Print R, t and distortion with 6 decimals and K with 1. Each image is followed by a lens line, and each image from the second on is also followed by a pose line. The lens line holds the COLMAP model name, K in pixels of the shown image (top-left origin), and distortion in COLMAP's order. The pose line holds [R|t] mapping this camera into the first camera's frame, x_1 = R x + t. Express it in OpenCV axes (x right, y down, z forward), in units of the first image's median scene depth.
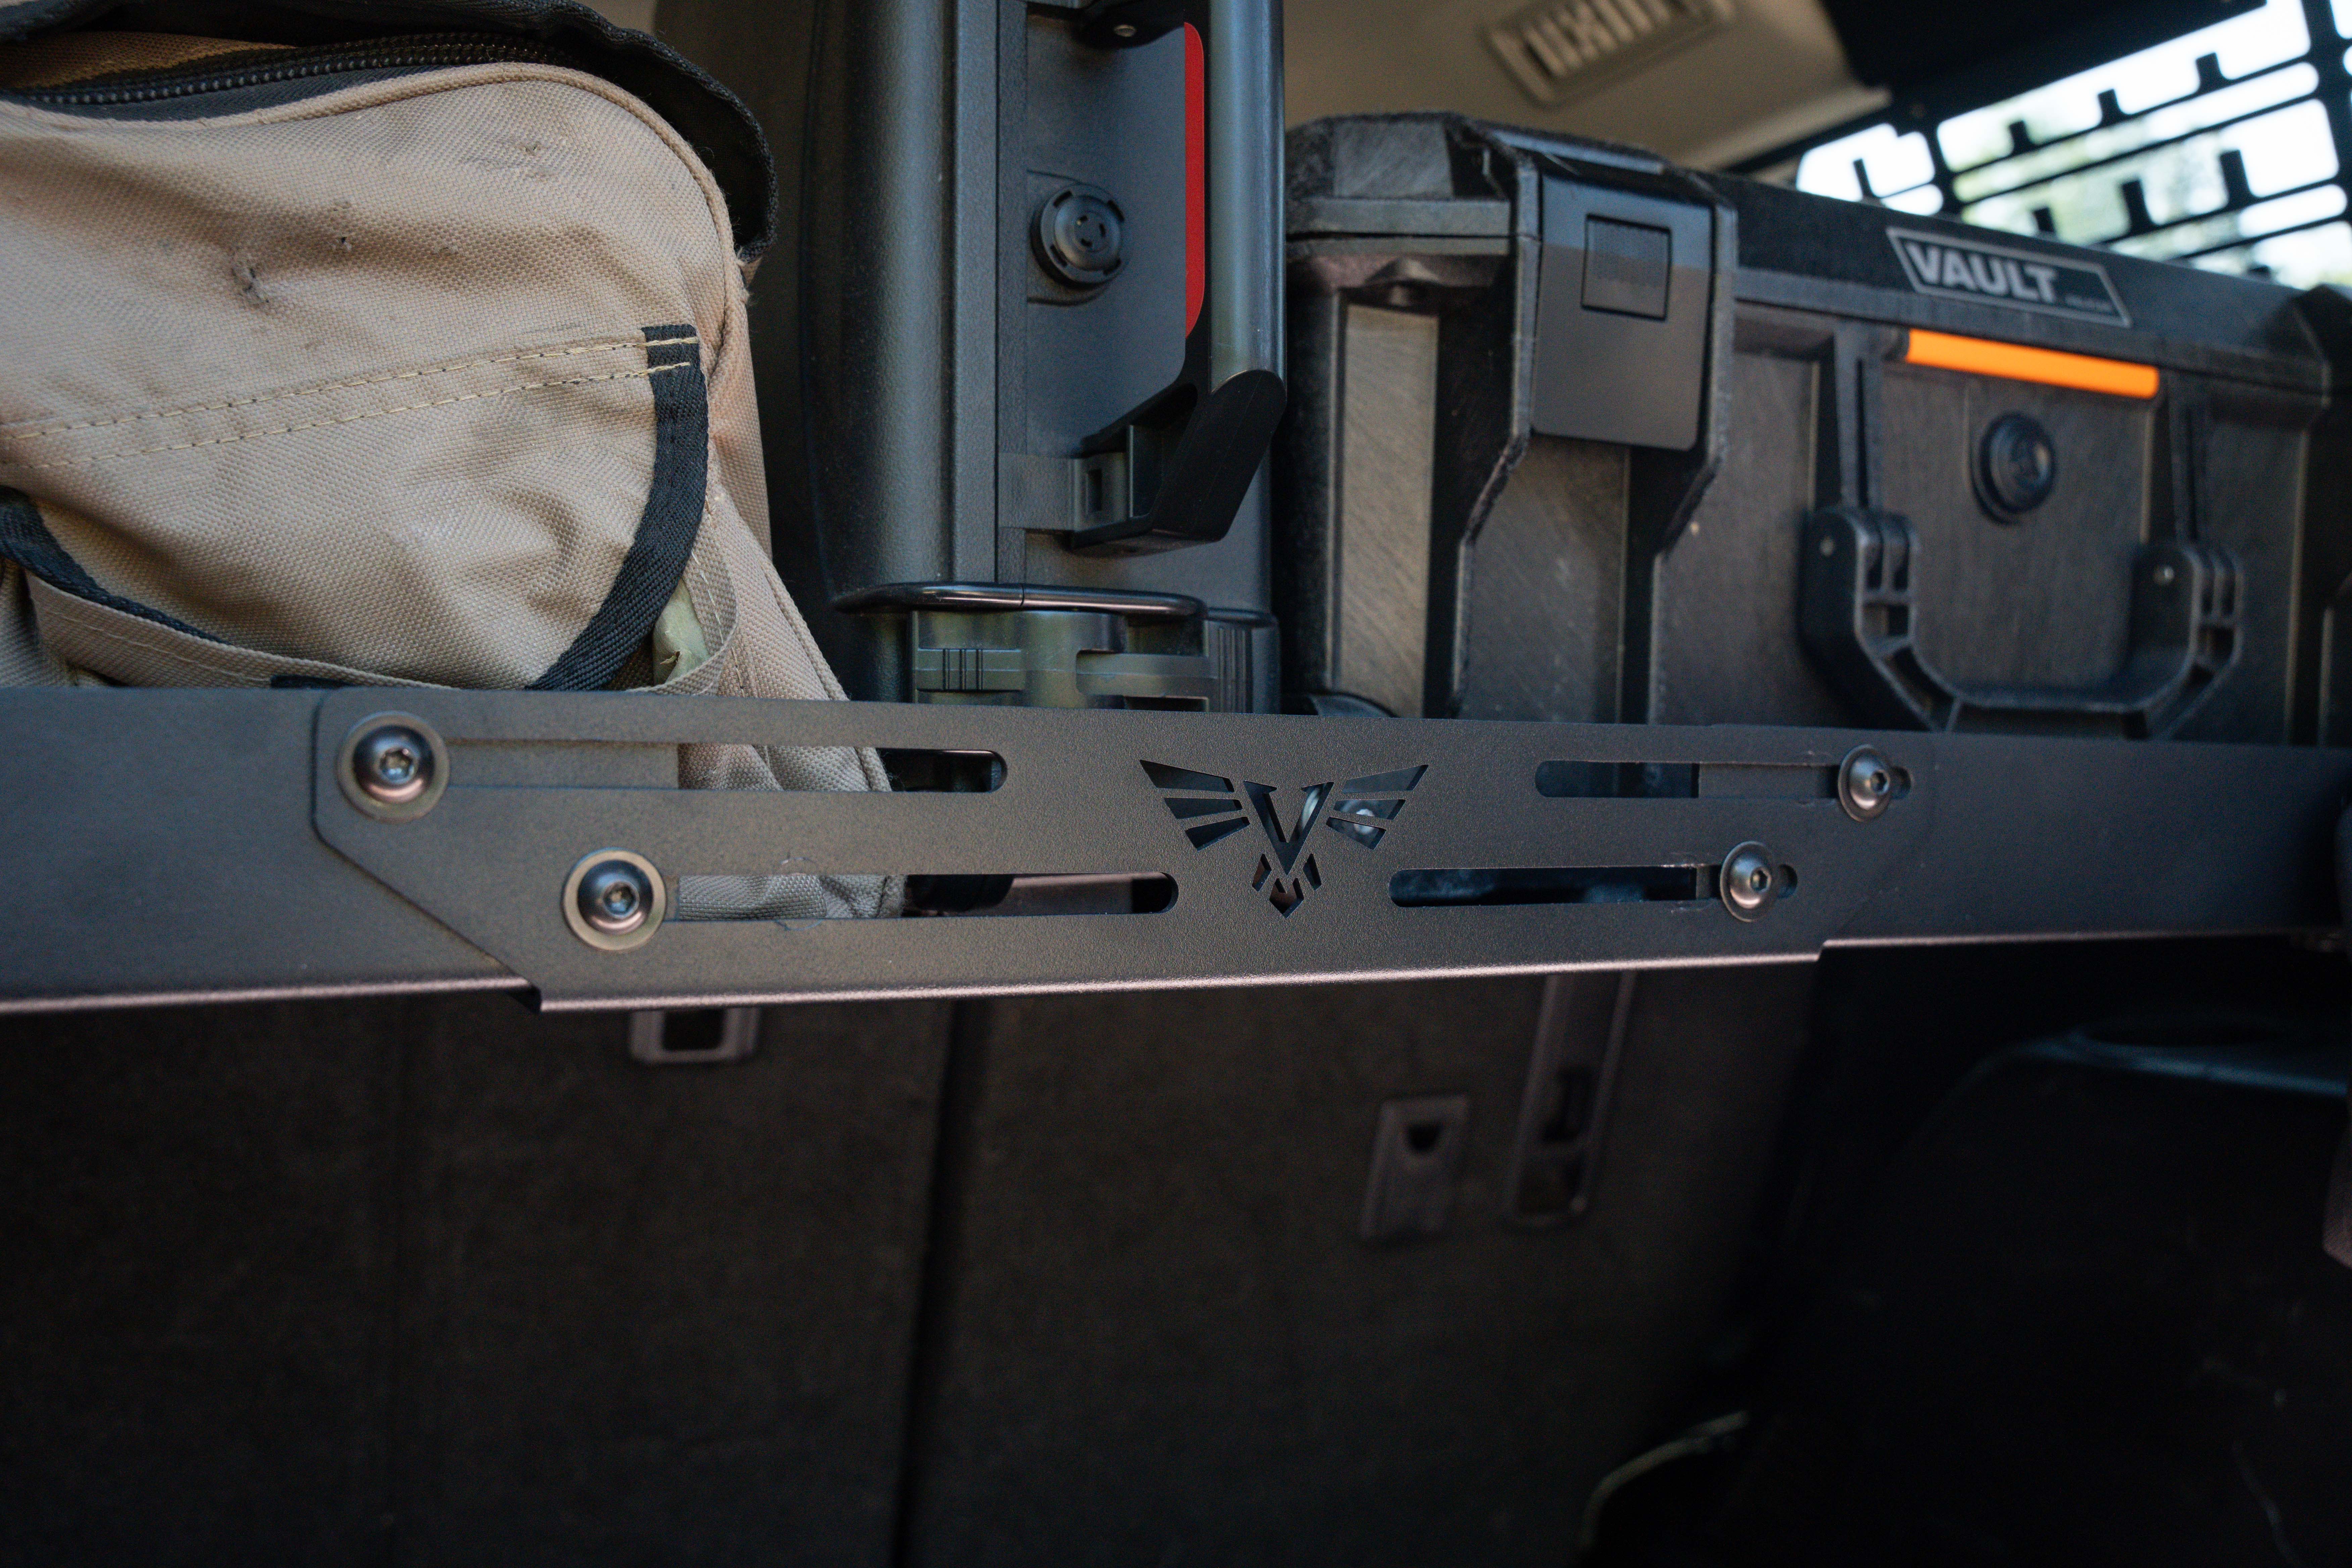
lens RADIAL K [[2086.8, 0, 1176.0], [0, 2086.8, 784.0], [0, 0, 1]] dist [-0.048806, 0.010385]
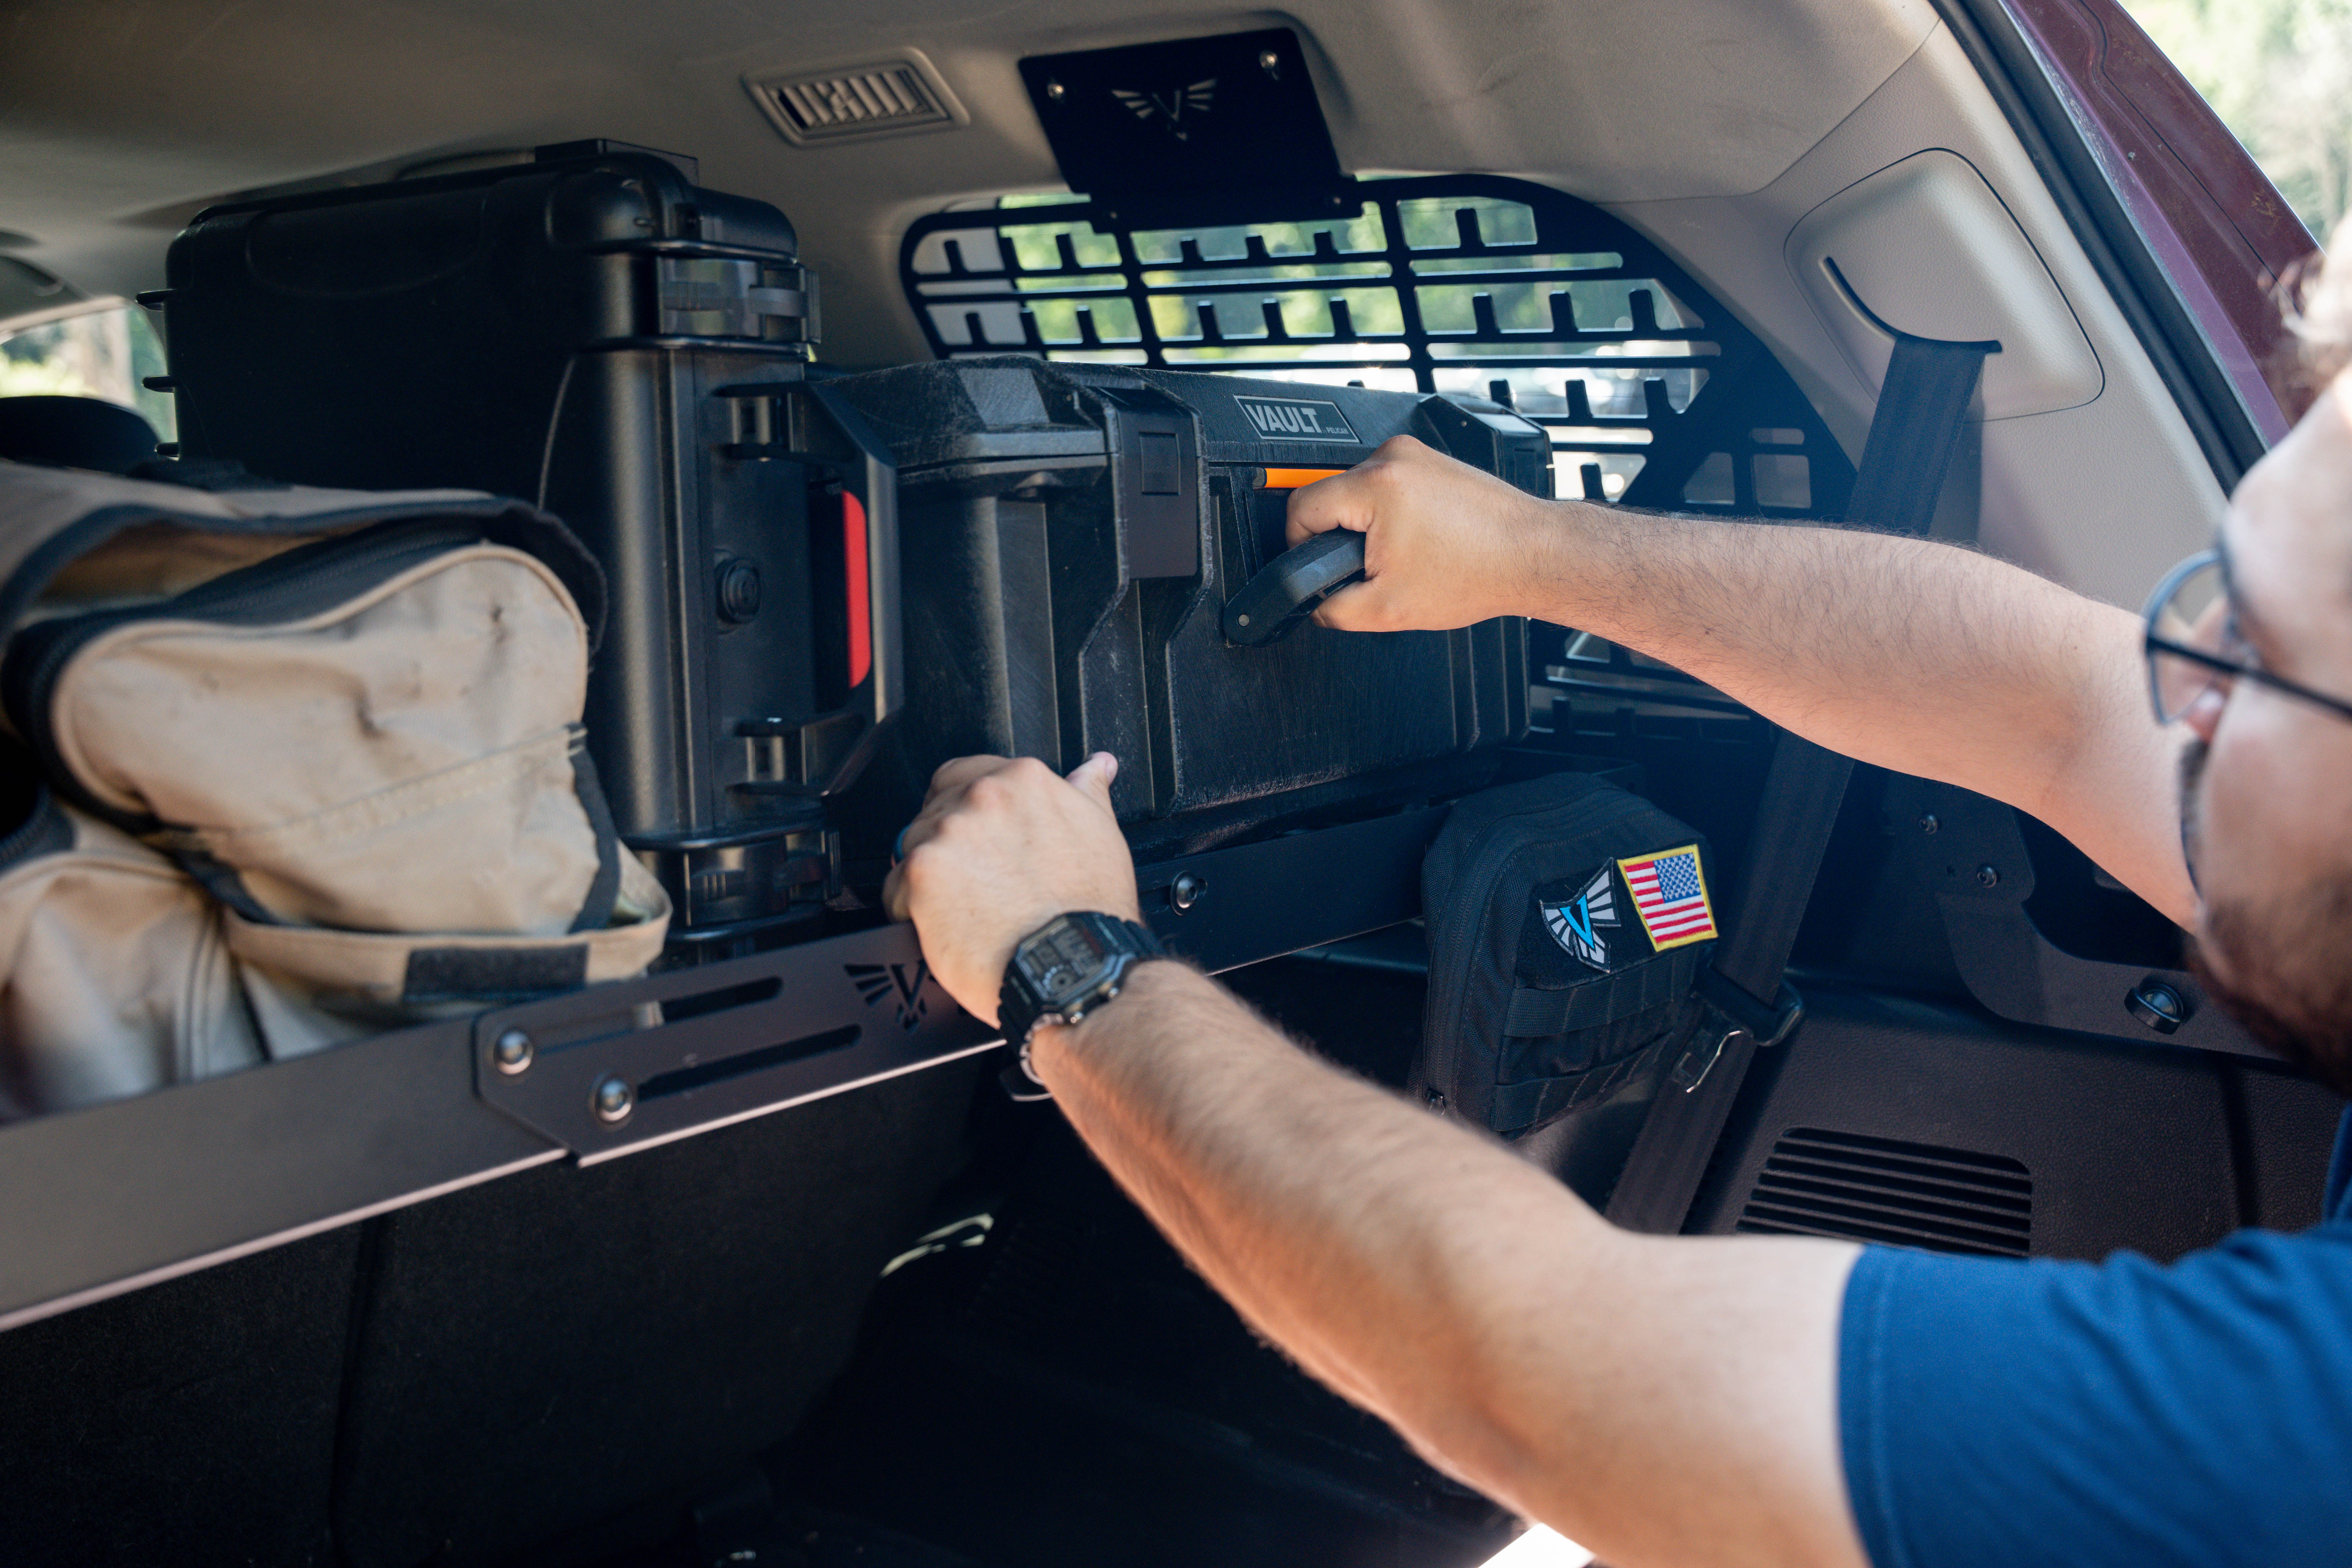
lens RADIAL K [[2440.1, 0, 1179.4], [0, 2440.1, 754.9], [0, 0, 1]] dist [0.009038, 0.028598]
pose [[0.903034, -0.063464, 0.424855, -0.326168], [0.009517, 0.991740, 0.127914, -0.233891], [-0.429464, -0.111467, 0.896179, -0.495718]]
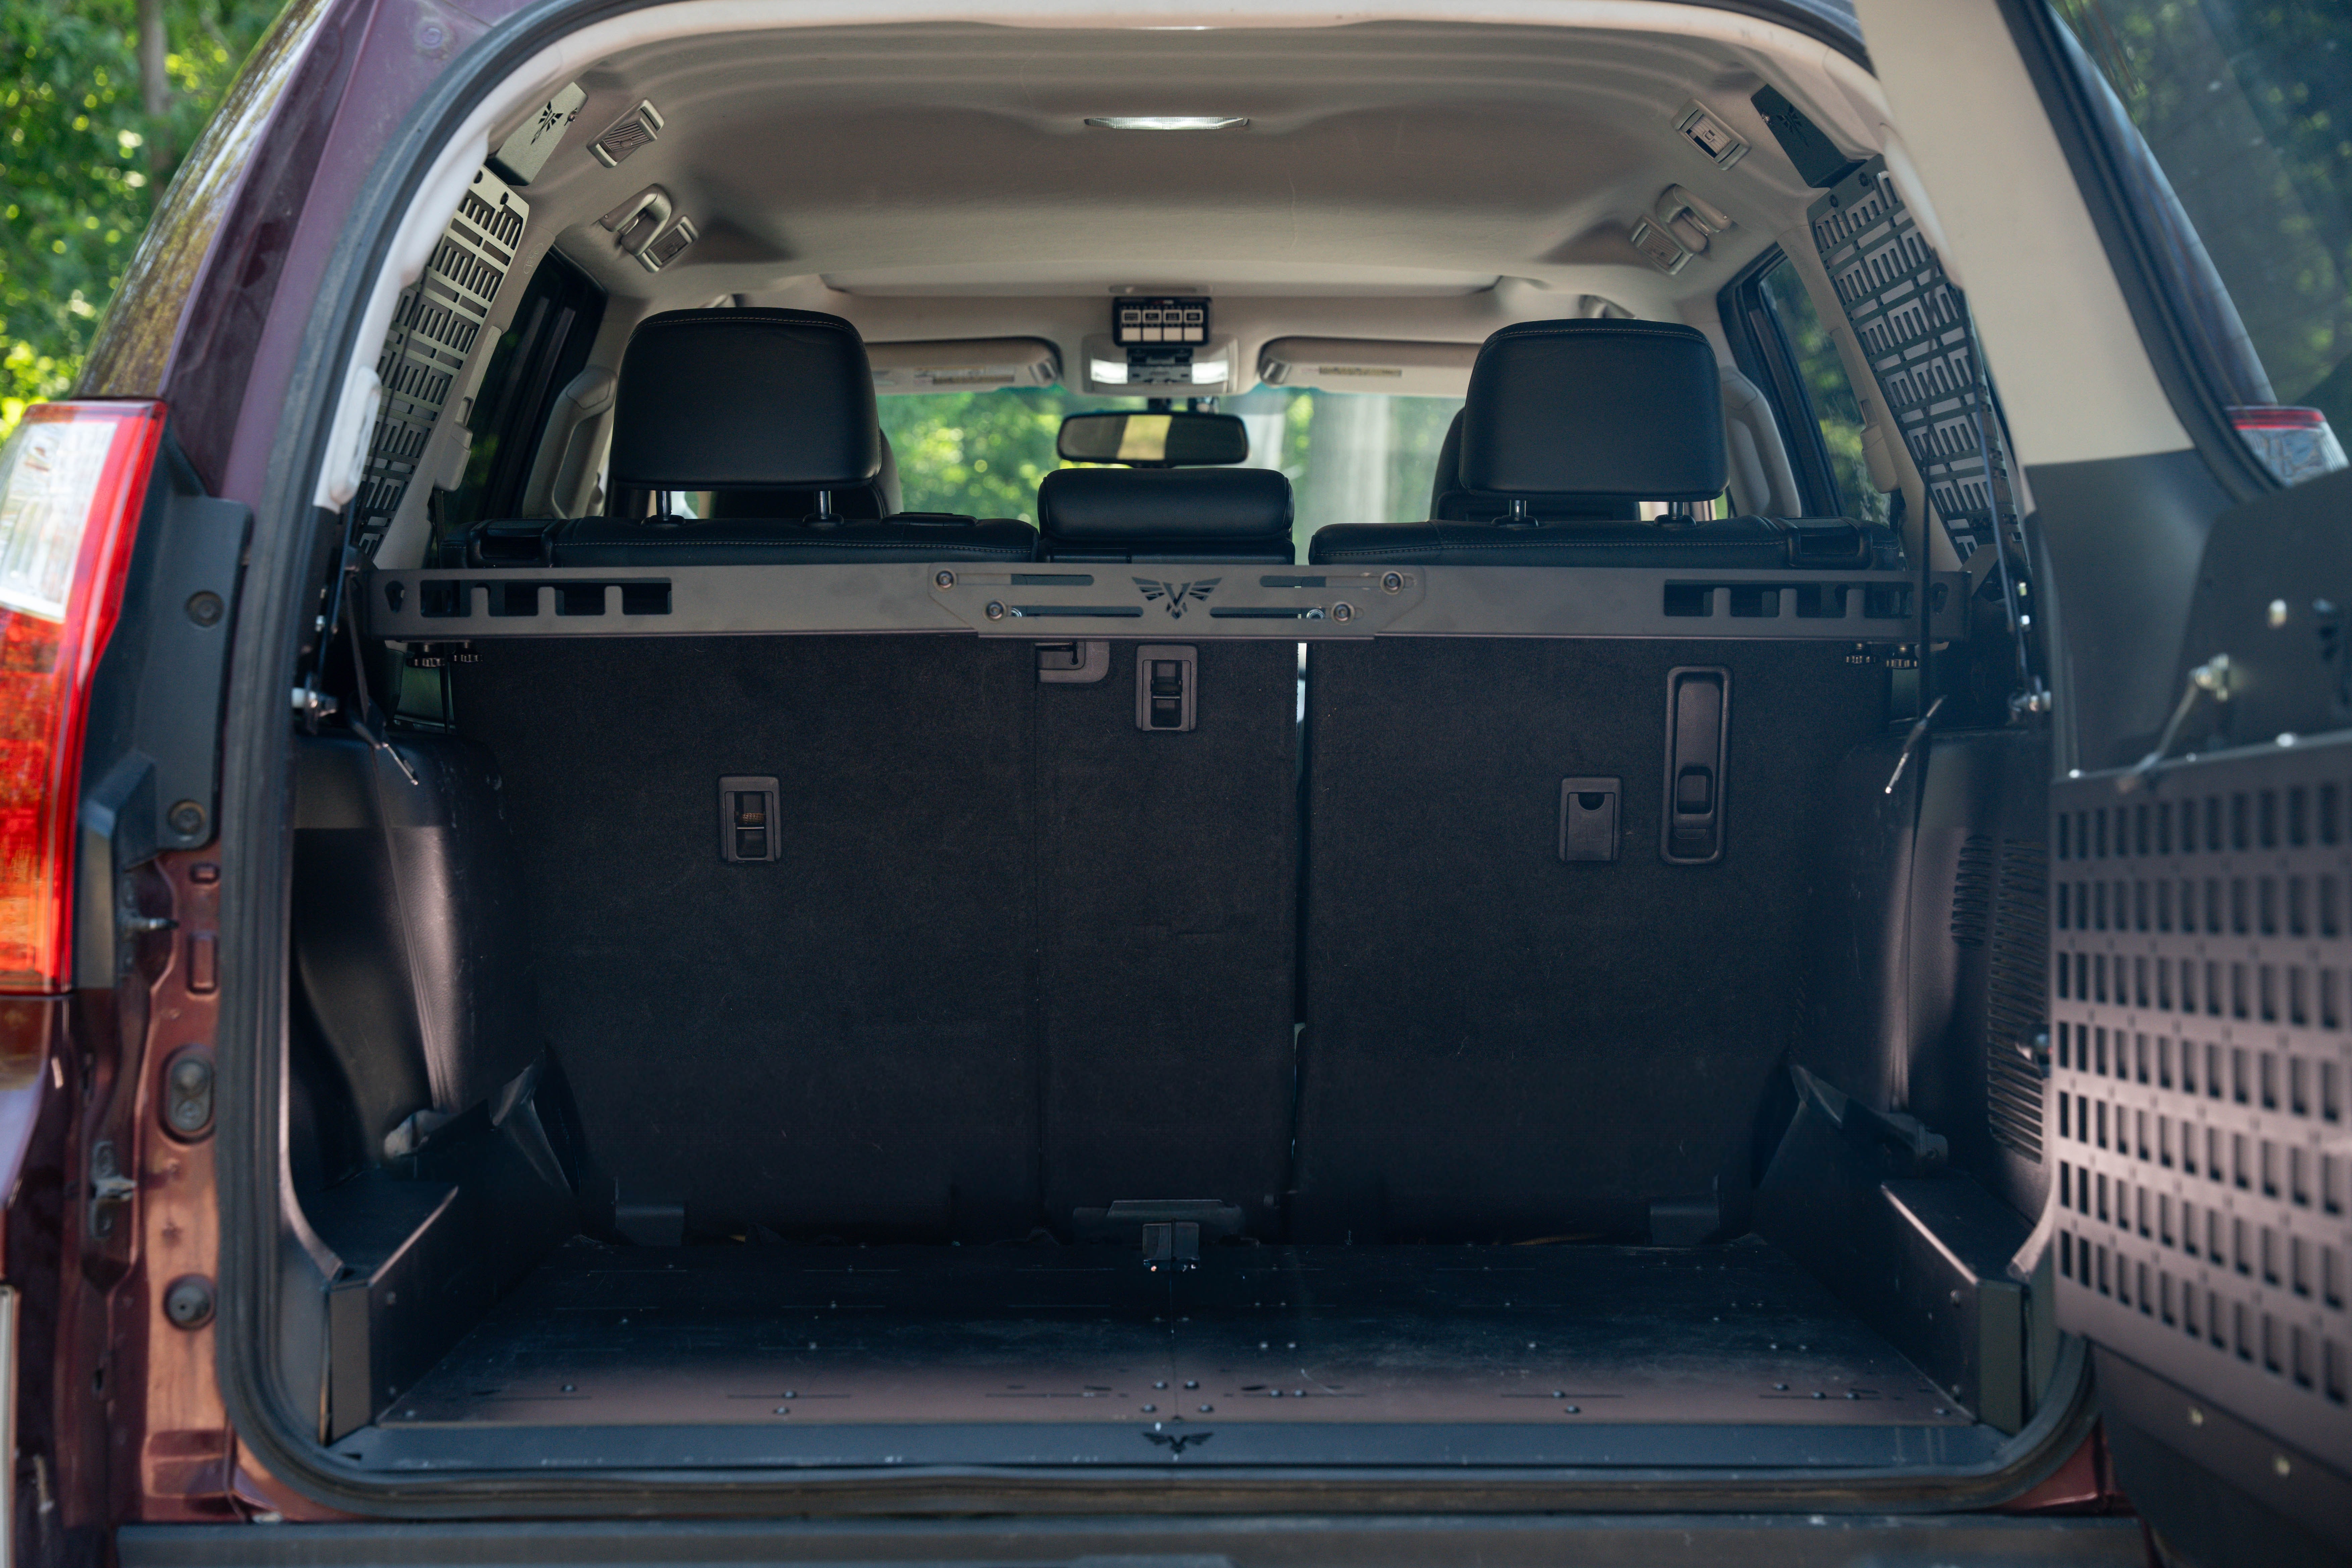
lens RADIAL K [[4383.9, 0, 1176.0], [0, 4383.9, 784.0], [0, 0, 1]] dist [-0.006325, -0.003417]
pose [[0.894849, 0.002582, -0.446361, 1.881765], [0.005142, 0.999857, 0.016093, 0.123228], [0.446339, -0.016697, 0.894708, -3.175855]]
